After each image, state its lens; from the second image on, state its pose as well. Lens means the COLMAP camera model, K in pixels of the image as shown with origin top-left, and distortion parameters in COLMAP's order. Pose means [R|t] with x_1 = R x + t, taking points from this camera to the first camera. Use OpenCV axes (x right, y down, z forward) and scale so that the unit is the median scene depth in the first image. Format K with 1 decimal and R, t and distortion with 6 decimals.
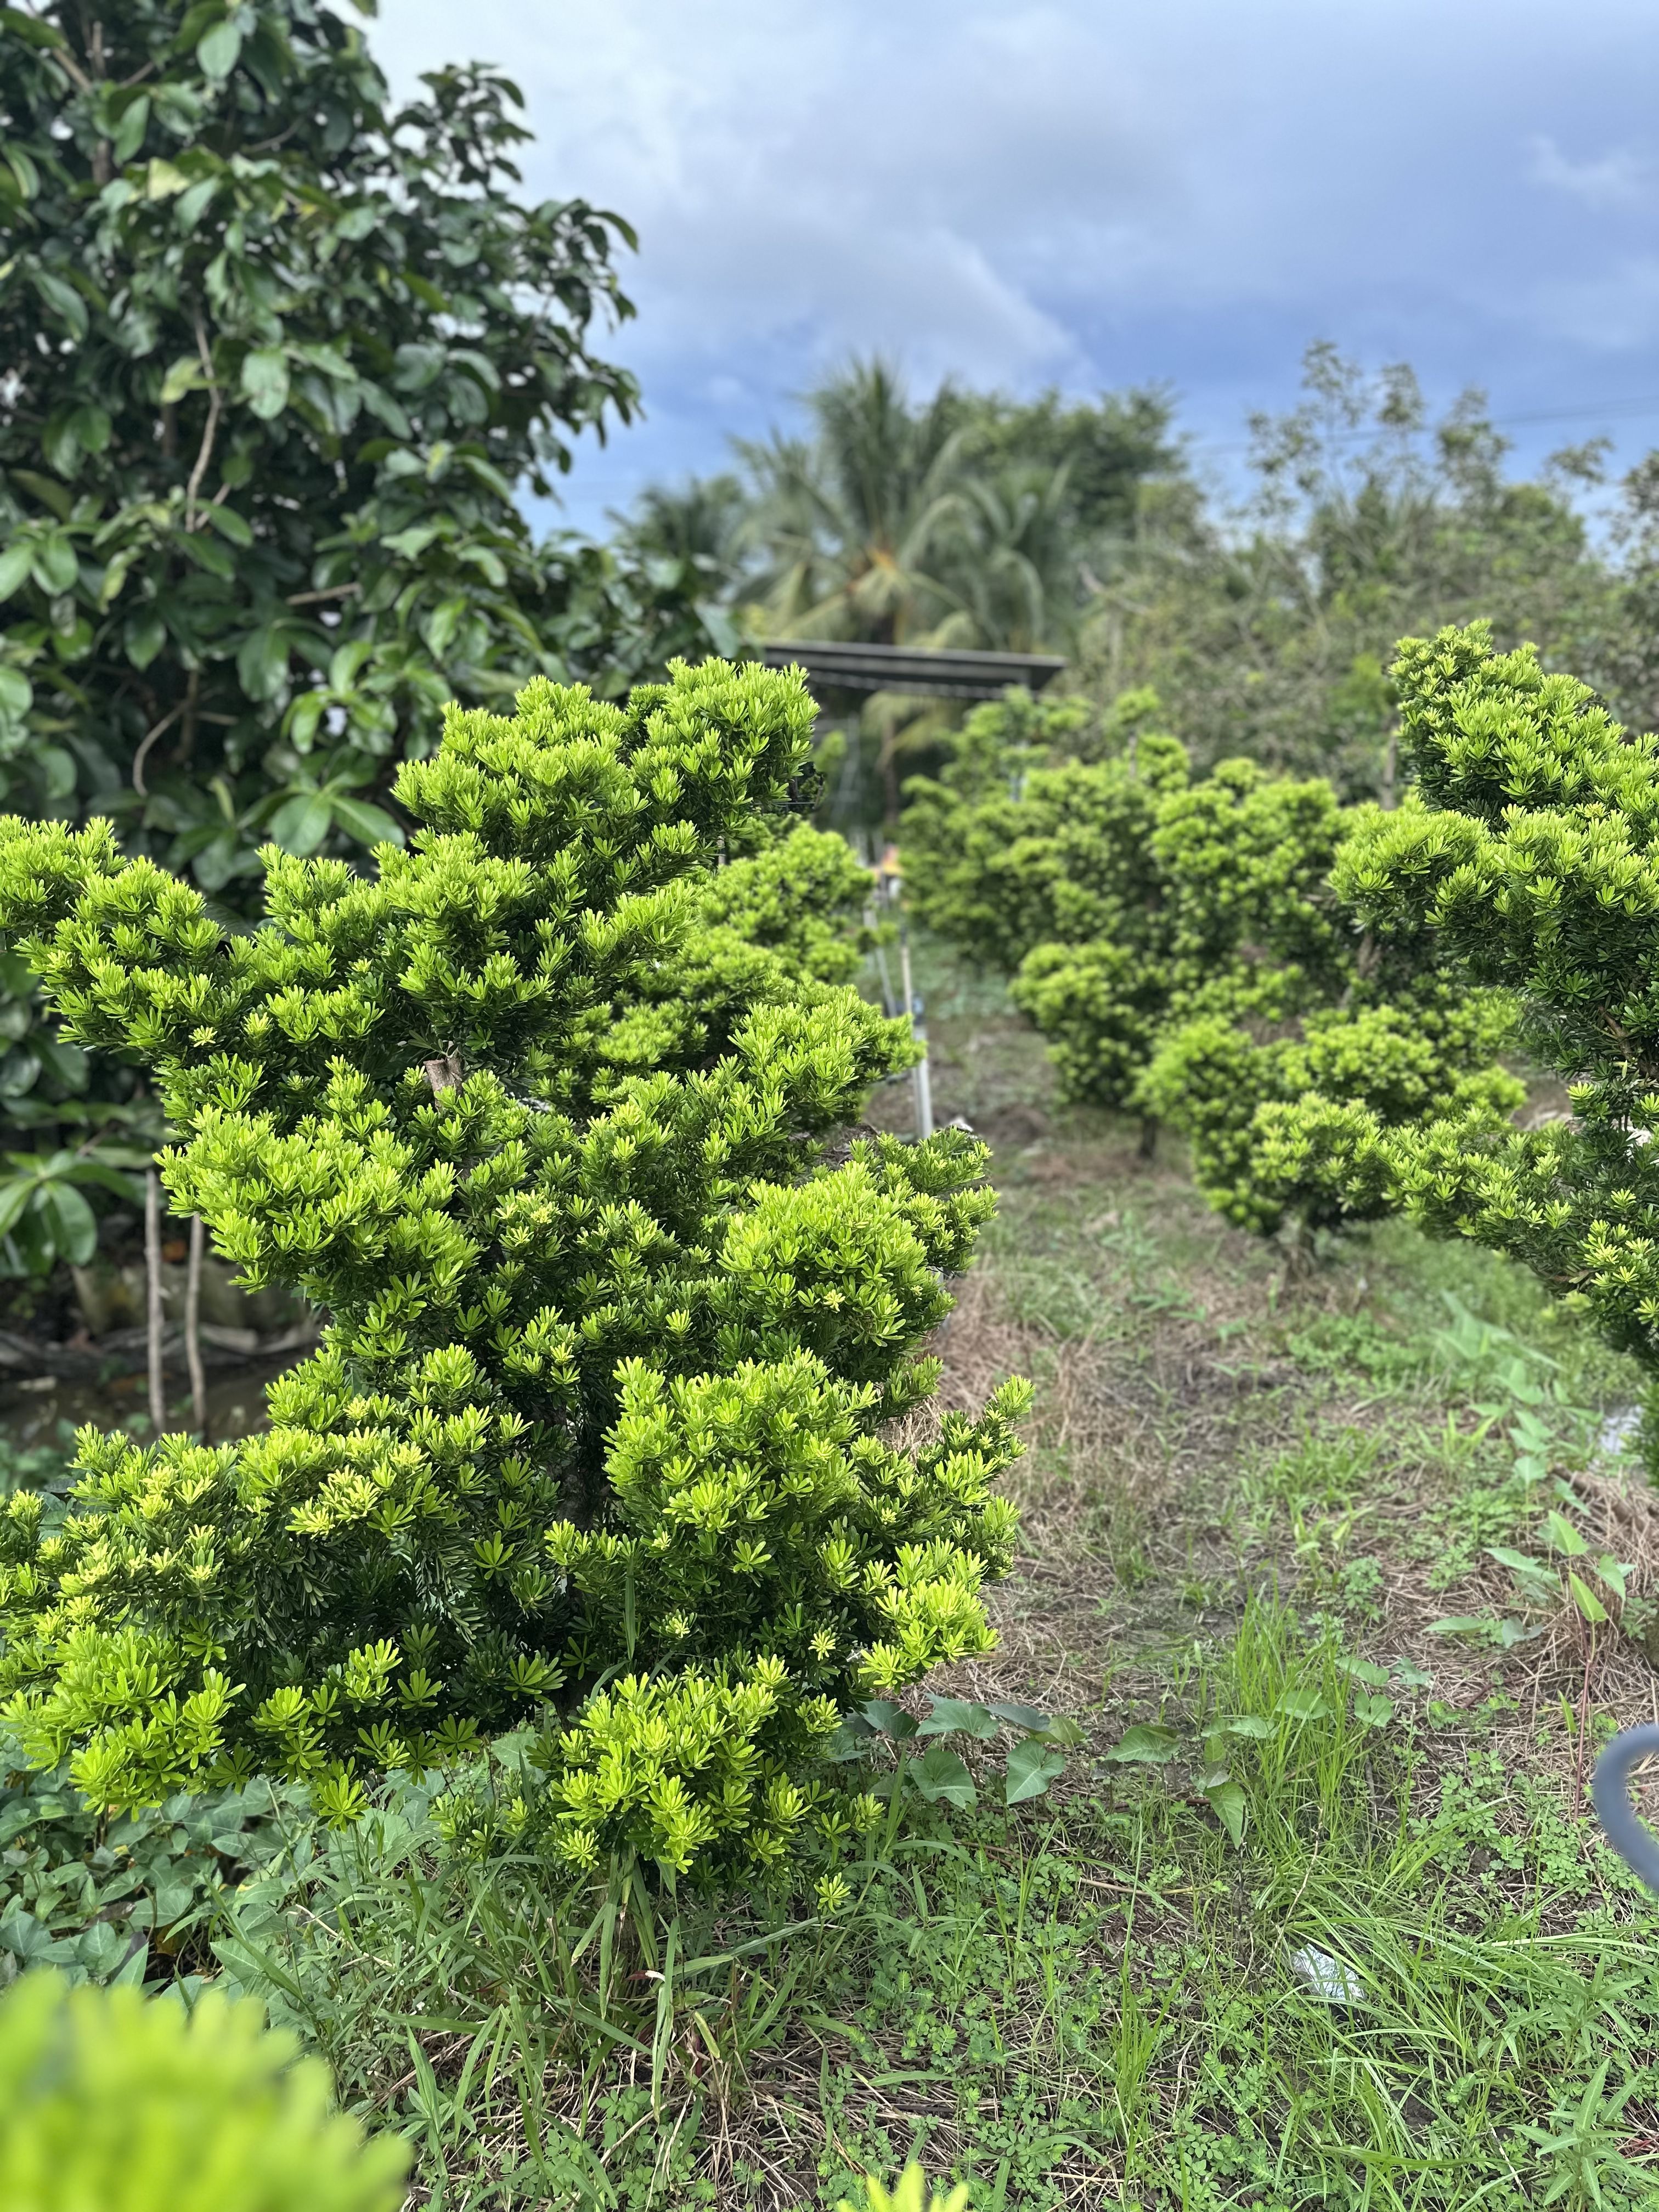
lens RADIAL K [[1589.9, 0, 833.2], [0, 1589.9, 1112.7], [0, 0, 1]] dist [0.048887, -0.046065]
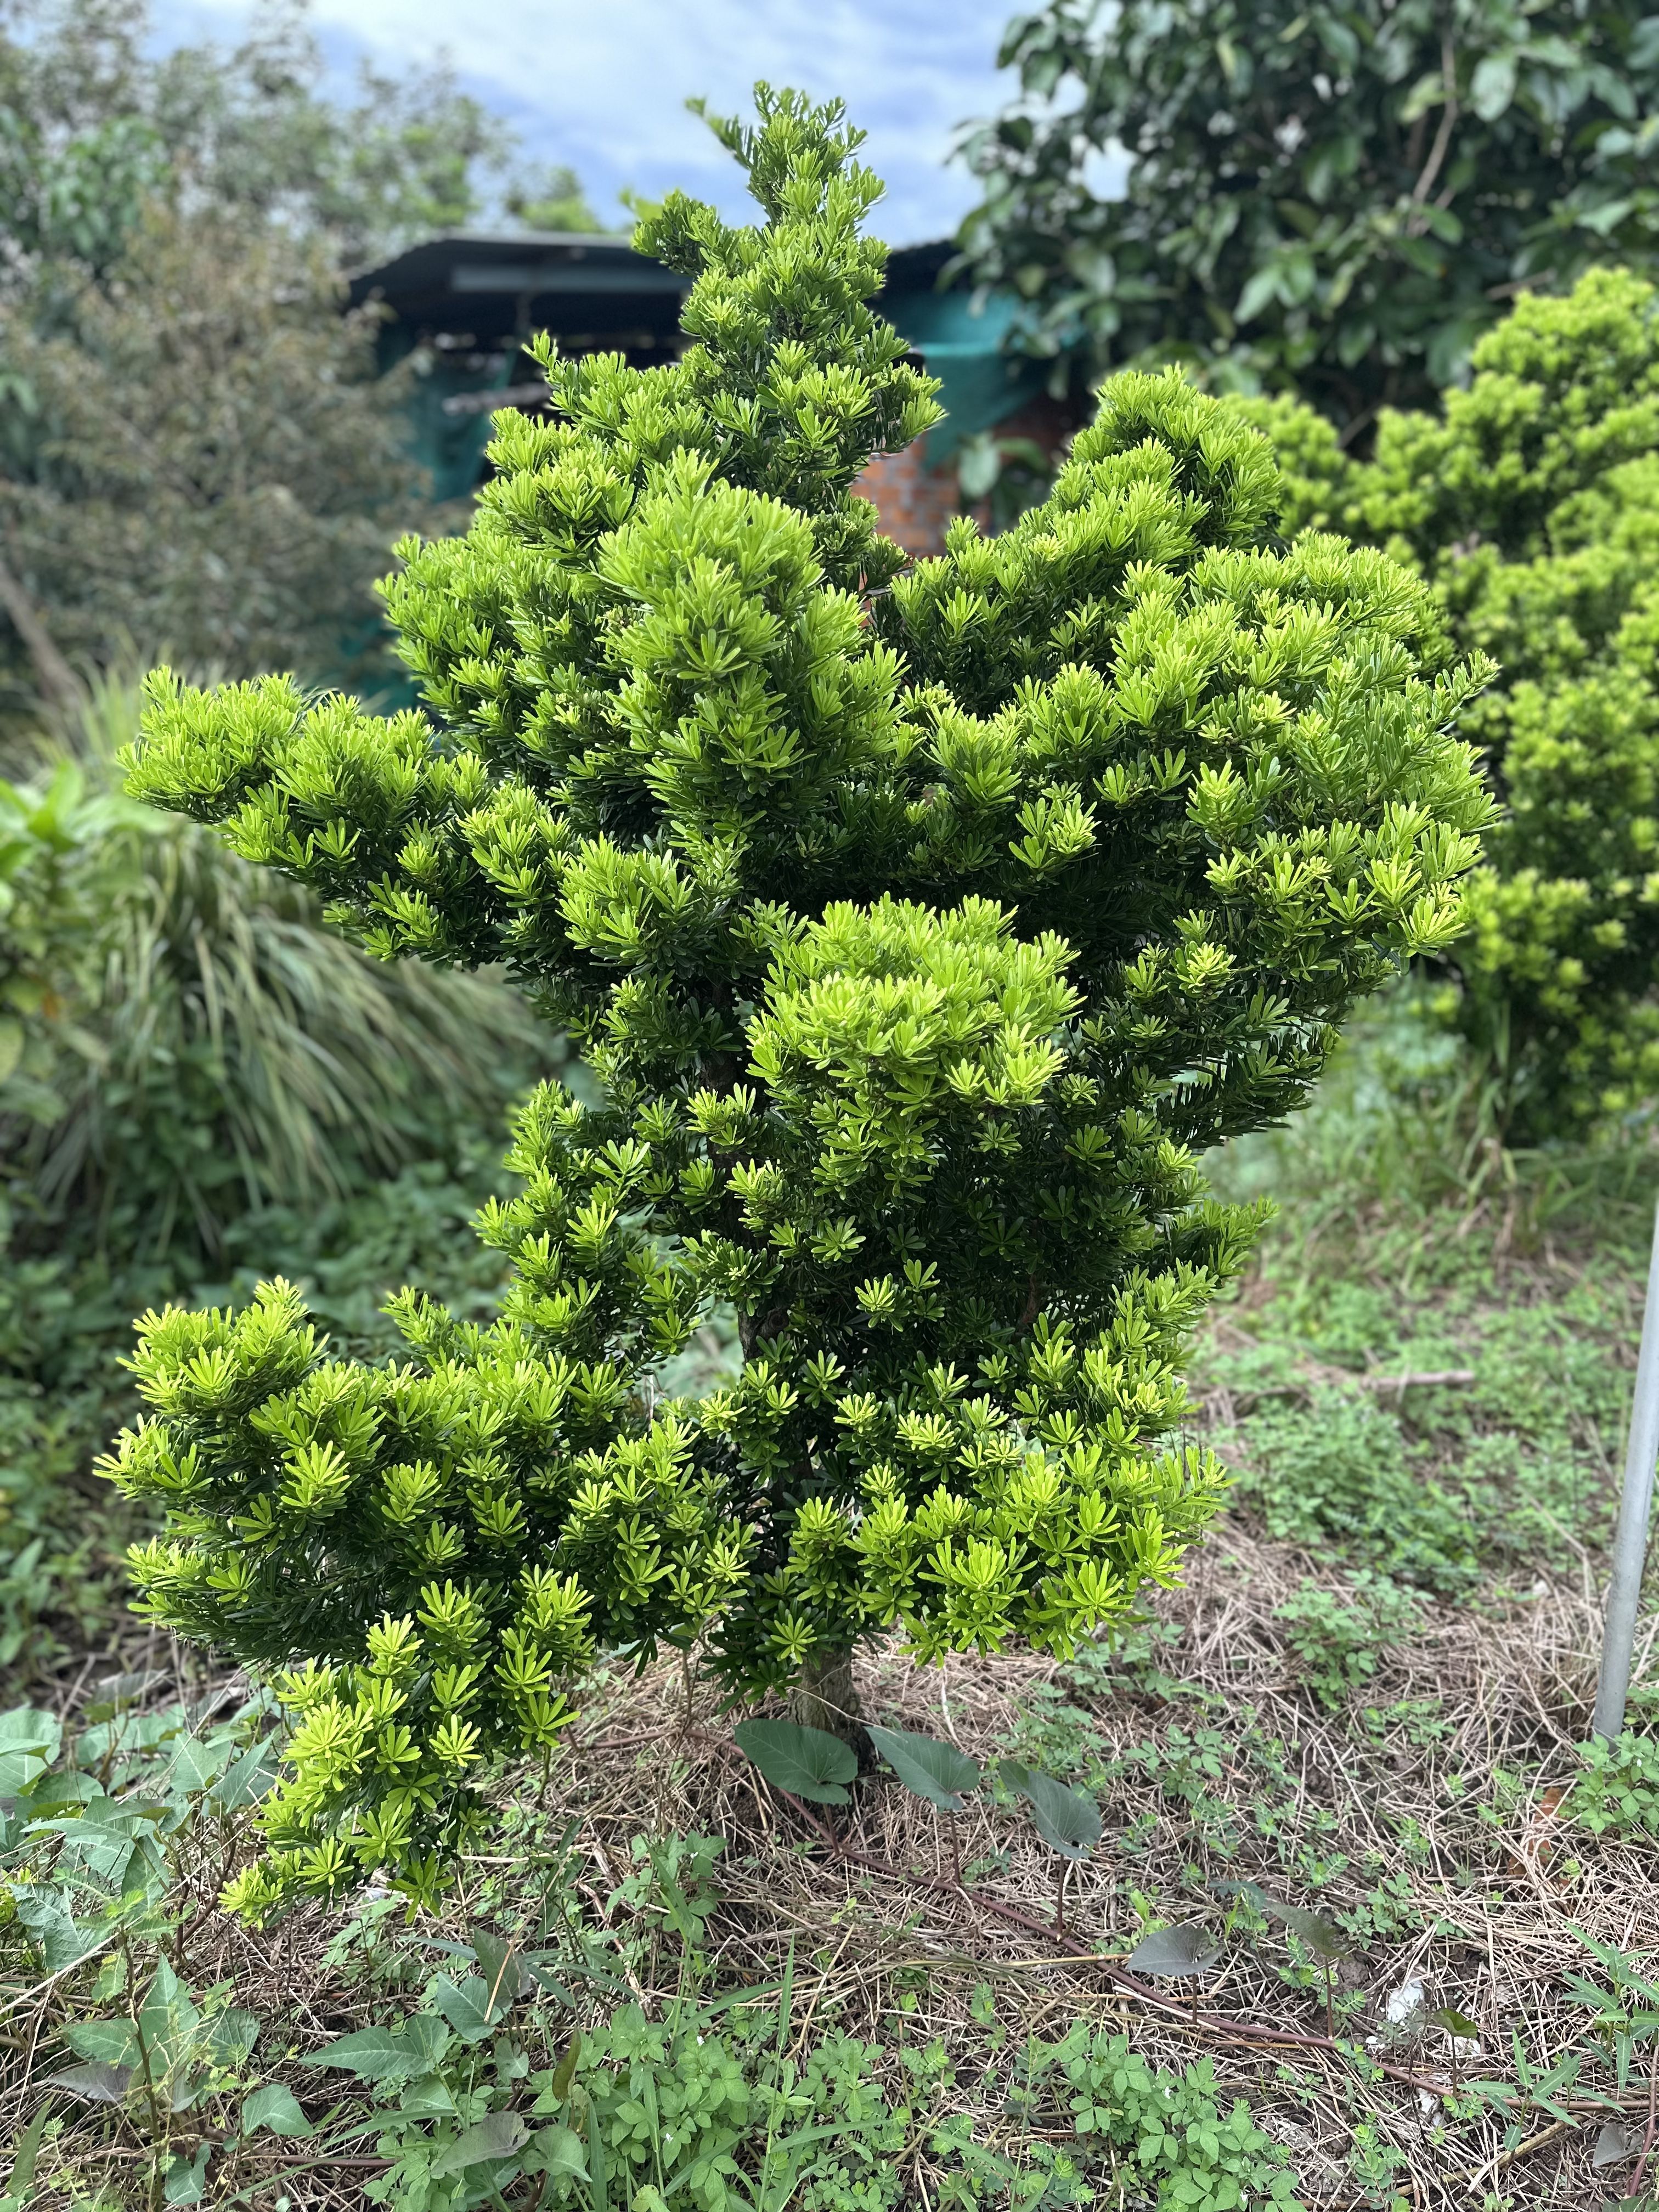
lens RADIAL K [[1589.9, 0, 833.2], [0, 1589.9, 1112.7], [0, 0, 1]] dist [0.048887, -0.046065]
pose [[0.769312, 0.204869, -0.605135, 0.326683], [-0.122164, 0.976885, 0.175417, 0.302161], [0.627085, -0.061024, 0.776557, -0.597684]]
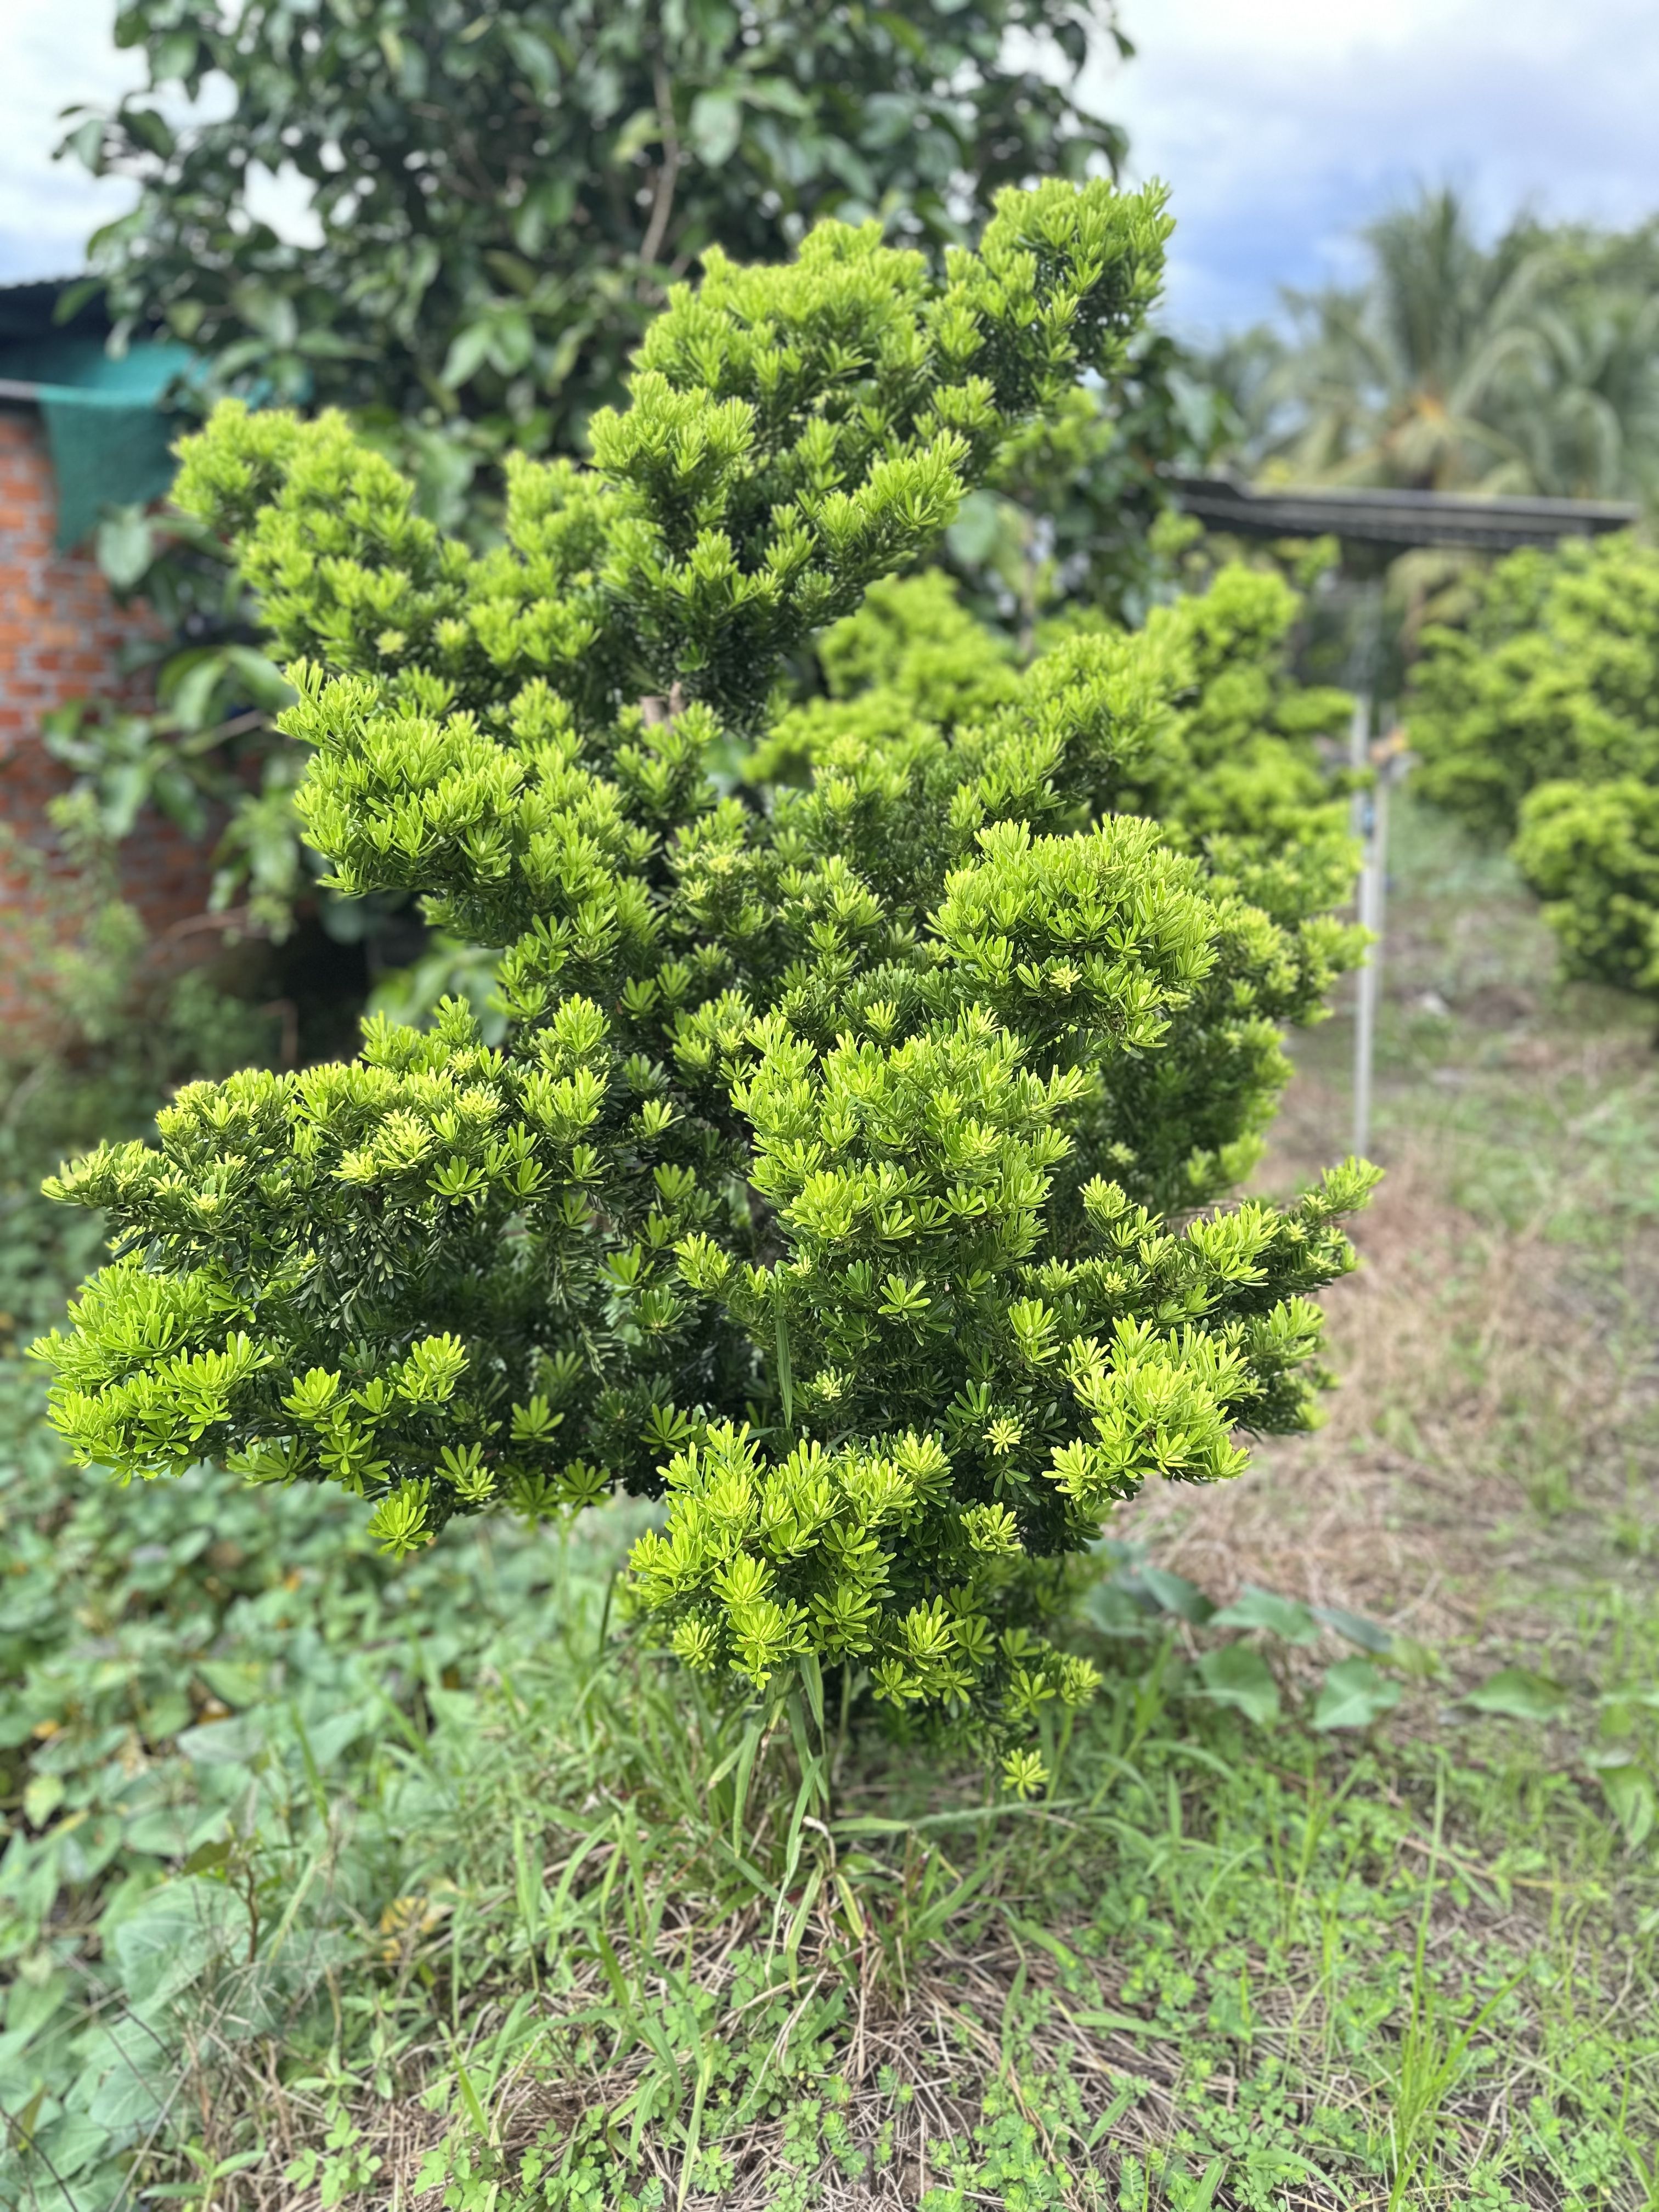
lens RADIAL K [[1591.8, 0, 829.5], [0, 1591.8, 1106.0], [0, 0, 1]] dist [0.062823, -0.065427]
pose [[0.953813, 0.100136, -0.283219, 0.090826], [-0.082732, 0.993910, 0.072790, 0.109421], [0.288783, -0.045996, 0.956289, 0.227483]]
